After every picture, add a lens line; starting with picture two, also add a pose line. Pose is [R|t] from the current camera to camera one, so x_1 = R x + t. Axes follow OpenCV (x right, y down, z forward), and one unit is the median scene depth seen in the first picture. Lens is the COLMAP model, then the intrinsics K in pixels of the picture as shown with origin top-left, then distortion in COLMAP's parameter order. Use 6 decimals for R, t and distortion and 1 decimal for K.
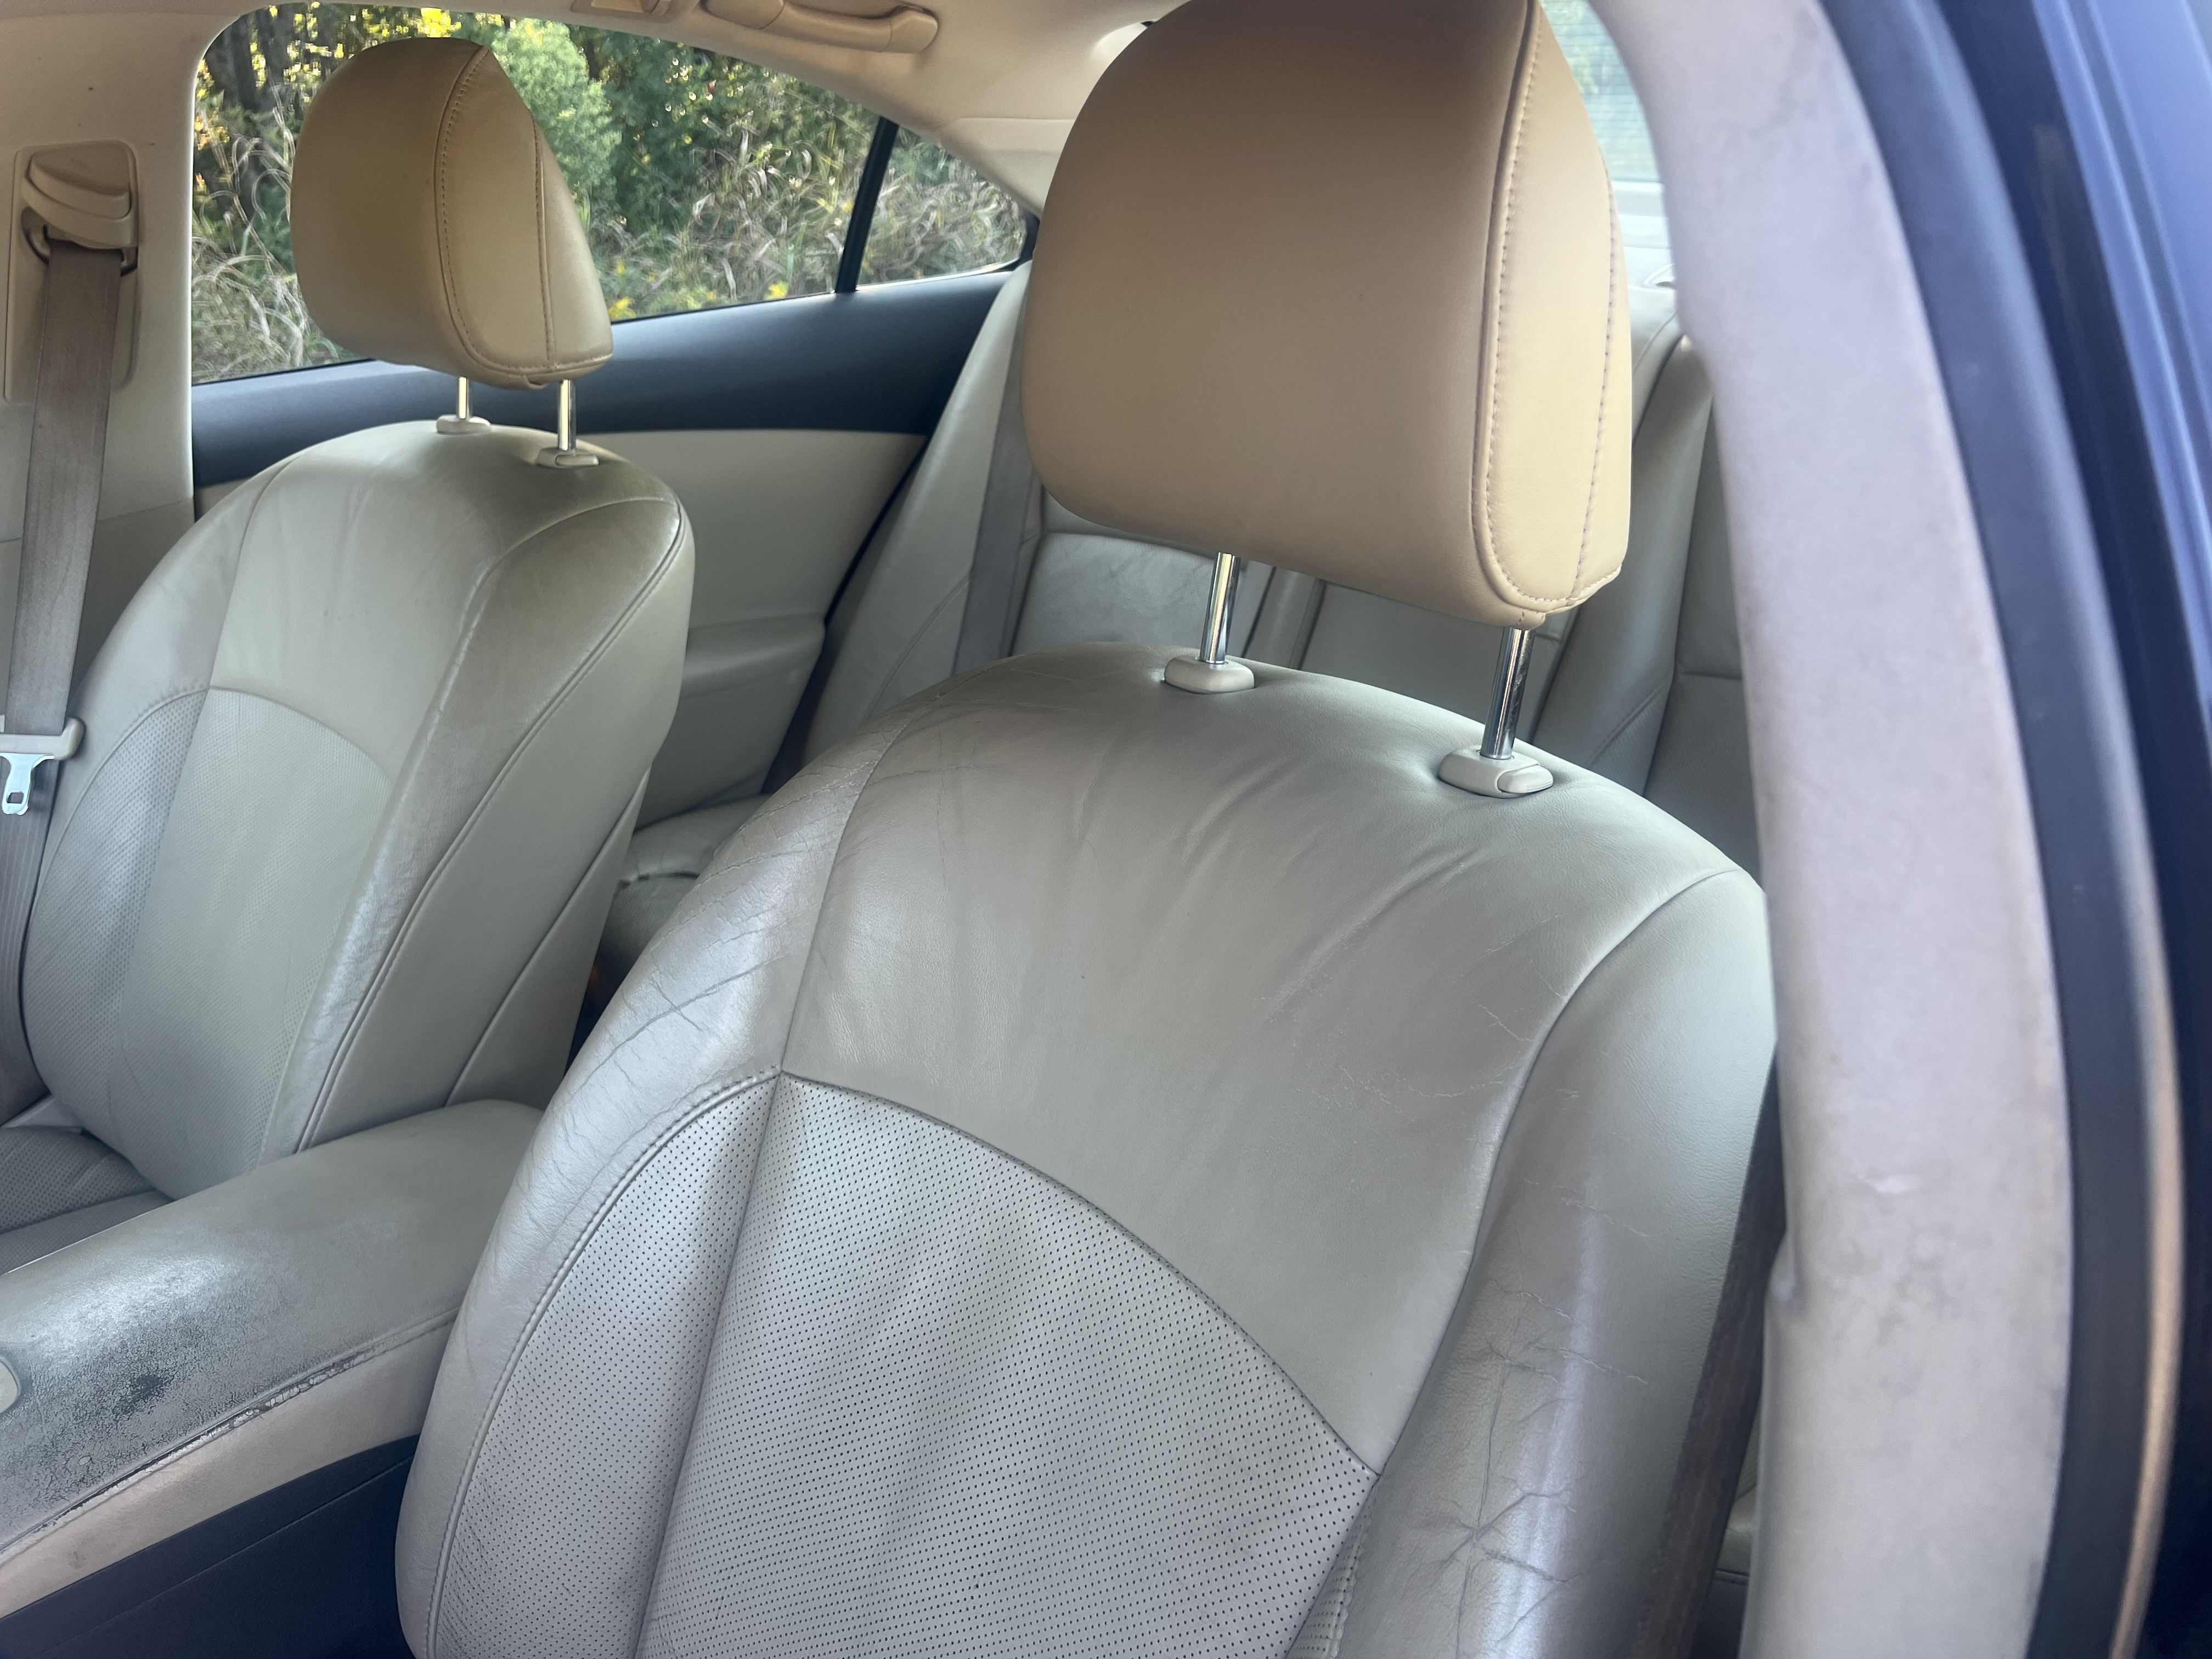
lens RADIAL K [[1665.0, 0, 1091.5], [0, 1665.0, 832.5], [0, 0, 1]] dist [0.035658, -0.047626]
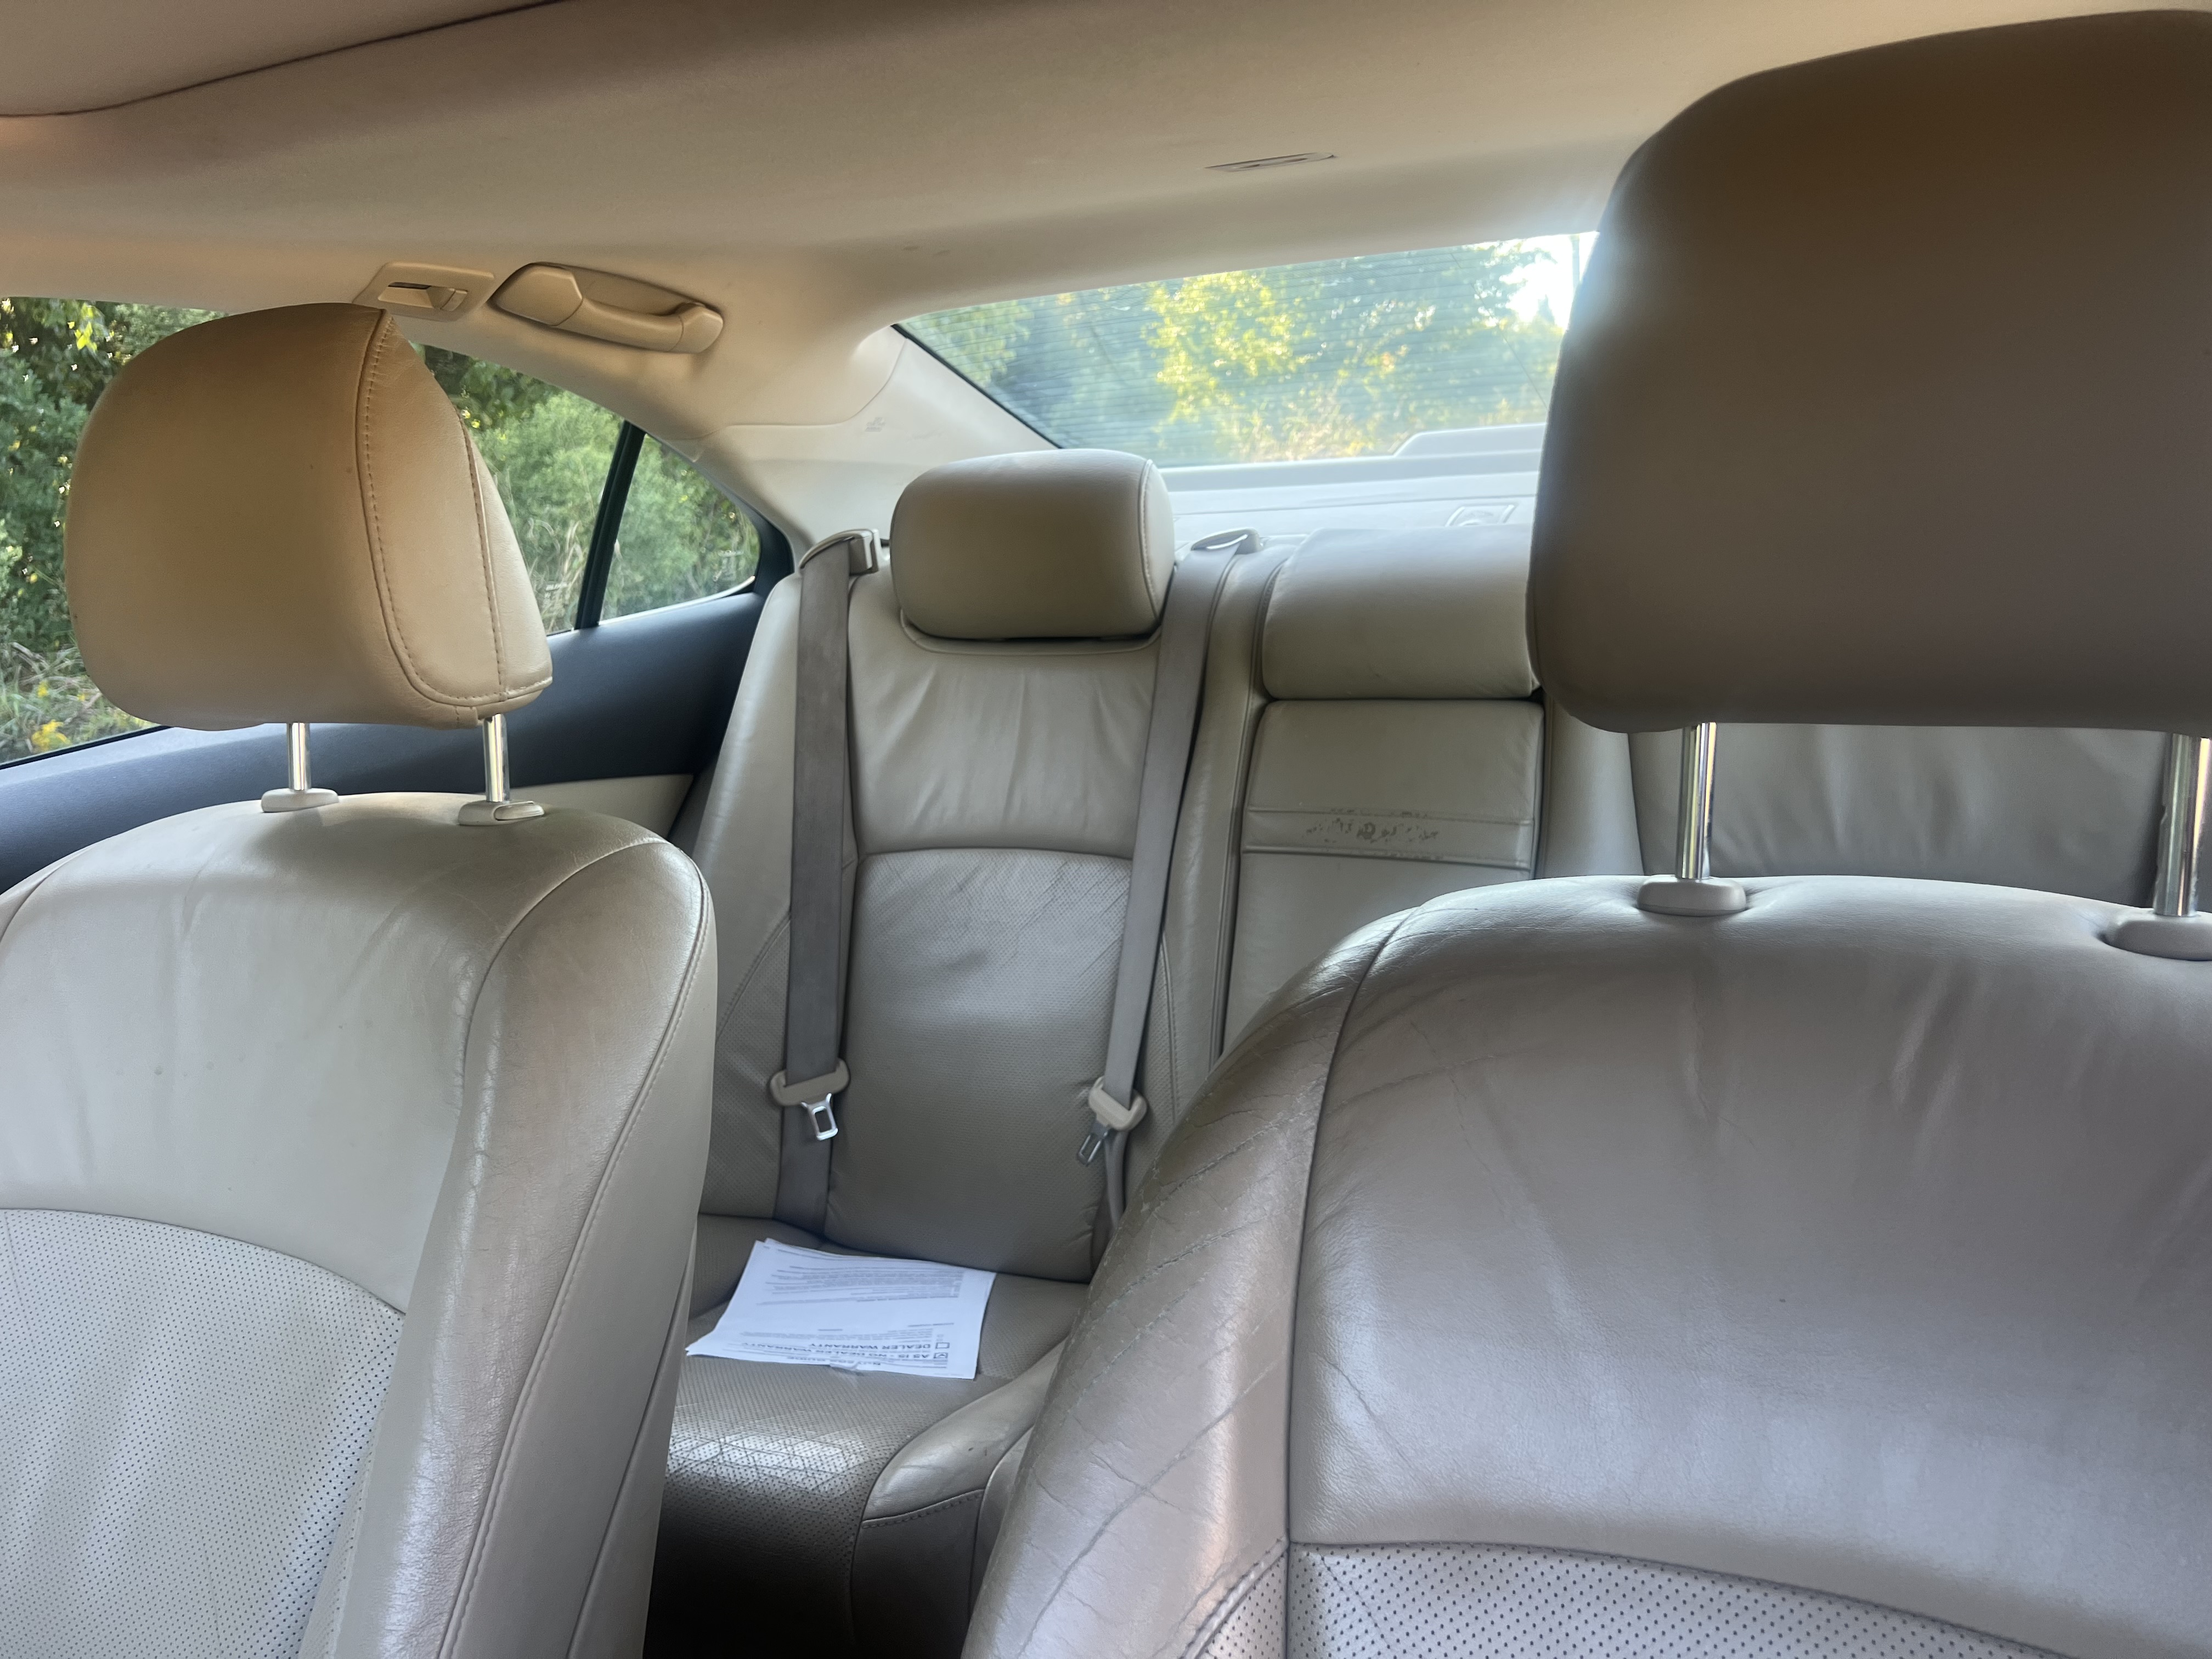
lens RADIAL K [[1665.0, 0, 1111.0], [0, 1665.0, 845.2], [0, 0, 1]] dist [0.035658, -0.047626]
pose [[0.941468, -0.145482, 0.304095, -0.288735], [0.199927, 0.967278, -0.156212, -0.031366], [-0.271419, 0.207865, 0.939747, 0.199072]]
